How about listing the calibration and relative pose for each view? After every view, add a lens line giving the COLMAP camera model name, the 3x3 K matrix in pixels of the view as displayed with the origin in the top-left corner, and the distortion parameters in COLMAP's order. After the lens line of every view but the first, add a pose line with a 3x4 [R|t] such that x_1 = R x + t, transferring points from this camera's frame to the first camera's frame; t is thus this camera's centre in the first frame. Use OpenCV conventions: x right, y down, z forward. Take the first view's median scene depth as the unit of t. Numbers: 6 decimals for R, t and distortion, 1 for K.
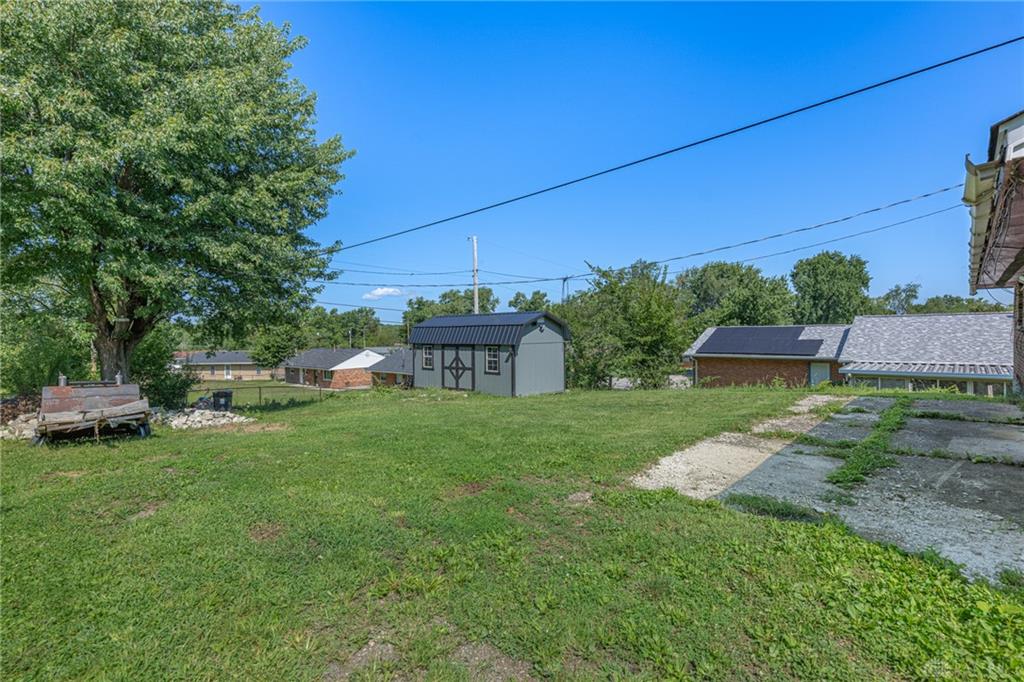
lens RADIAL K [[489.9, 0, 510.4], [0, 489.9, 347.7], [0, 0, 1]] dist [-0.003547, -0.001377]
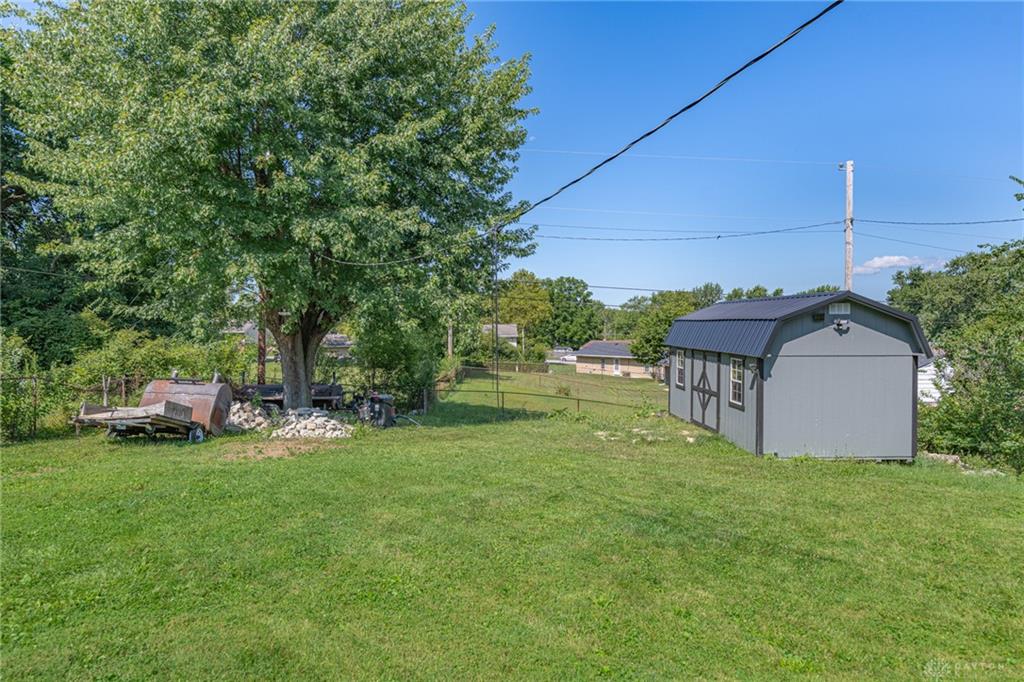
lens RADIAL K [[633.7, 0, 512.1], [0, 633.7, 347.3], [0, 0, 1]] dist [-0.019772, 0.001705]
pose [[0.708179, 0.038455, -0.704985, 0.258079], [-0.029556, 0.999255, 0.024817, -0.022396], [0.705414, 0.003262, 0.708788, 0.285987]]
